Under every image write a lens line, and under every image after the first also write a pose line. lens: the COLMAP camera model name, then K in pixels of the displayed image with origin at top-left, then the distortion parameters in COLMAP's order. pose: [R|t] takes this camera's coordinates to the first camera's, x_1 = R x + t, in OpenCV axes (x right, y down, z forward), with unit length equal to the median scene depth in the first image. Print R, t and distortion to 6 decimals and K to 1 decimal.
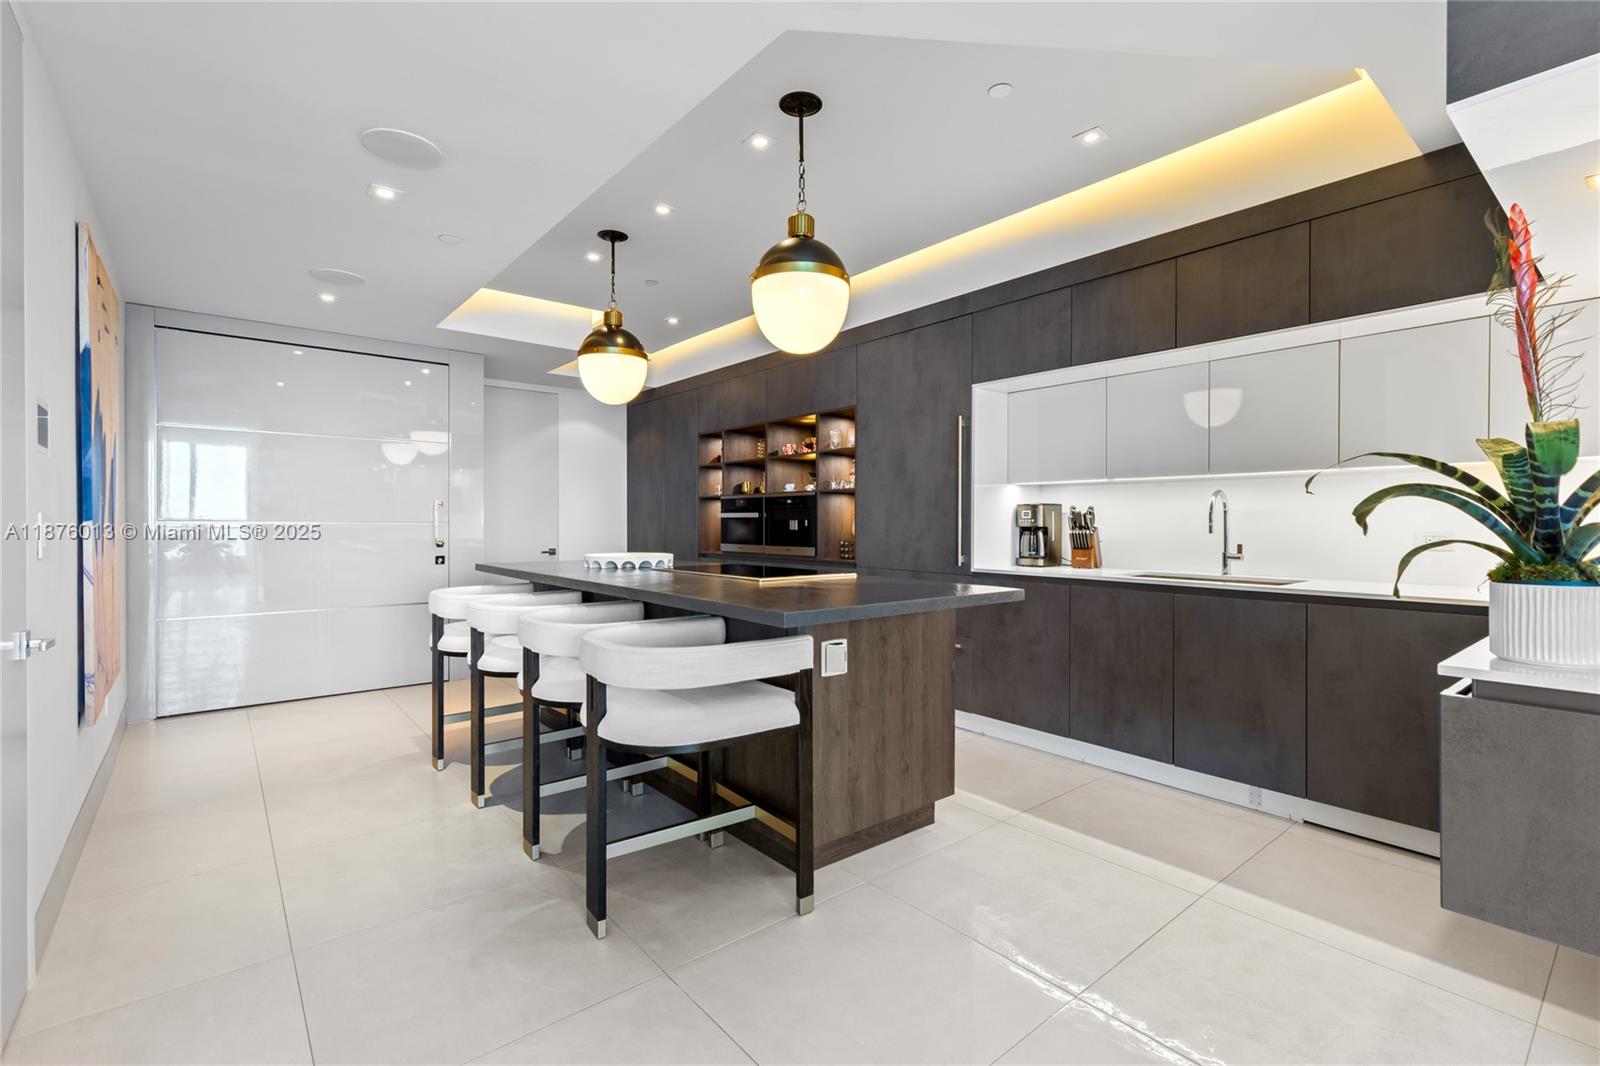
lens RADIAL K [[722.5, 0, 812.3], [0, 722.5, 514.7], [0, 0, 1]] dist [0.008351, -0.000412]
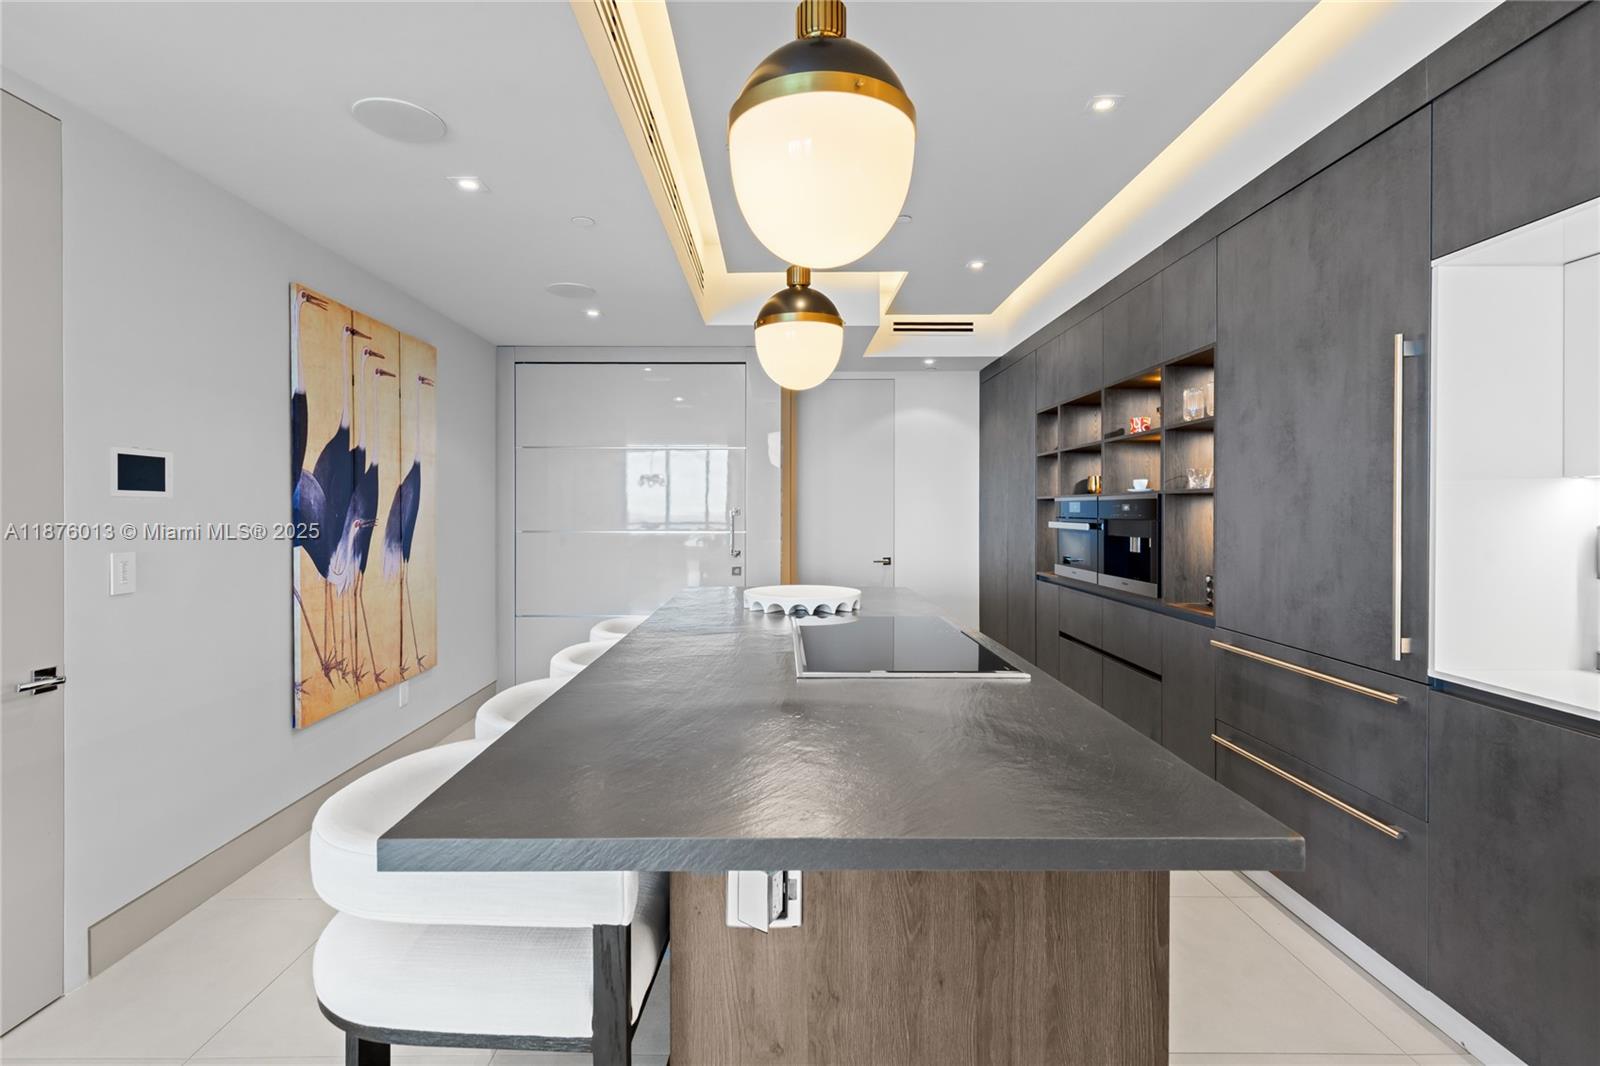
lens RADIAL K [[753.7, 0, 778.2], [0, 753.7, 508.4], [0, 0, 1]] dist [0.007393, -0.000934]
pose [[0.764771, -0.003536, -0.644293, 0.212938], [0.009910, 0.999931, 0.006275, -0.032997], [0.644226, -0.011184, 0.764753, 0.375110]]
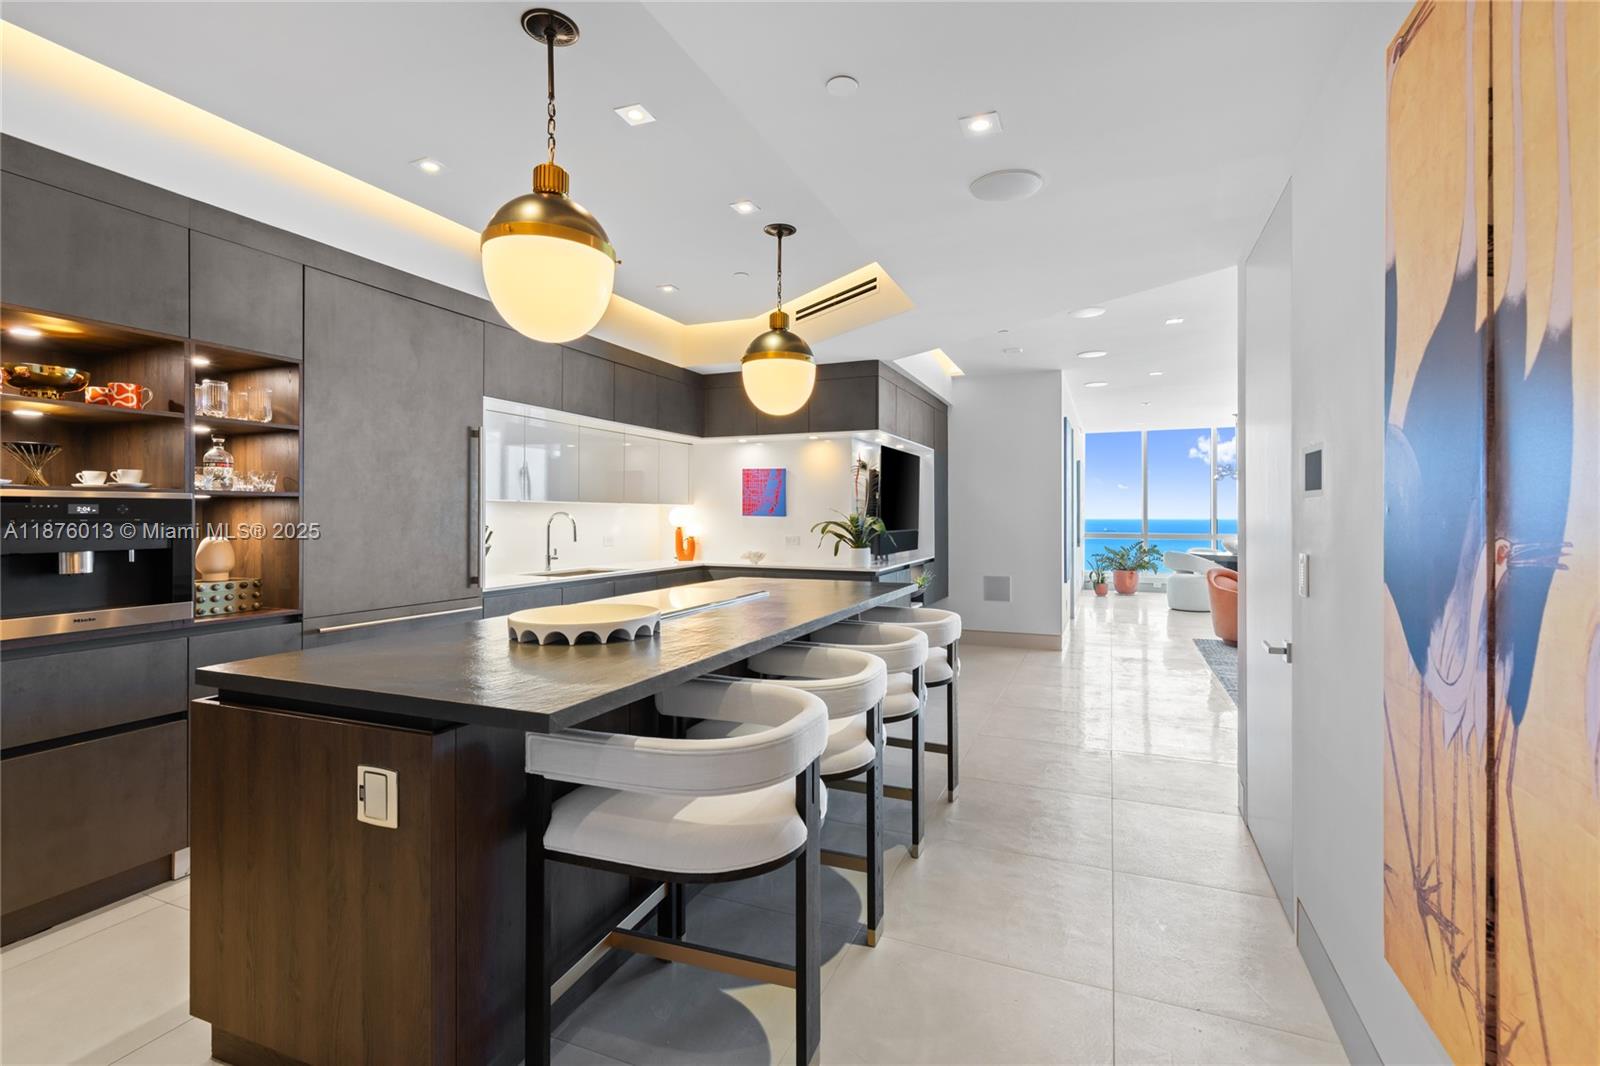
lens RADIAL K [[718.7, 0, 805.1], [0, 718.7, 513.1], [0, 0, 1]] dist [0.004893, -0.000239]
pose [[-0.458559, 0.002991, 0.888659, -0.817626], [-0.008360, 0.999936, -0.007679, -0.021371], [-0.888625, -0.010951, -0.458504, 1.057367]]
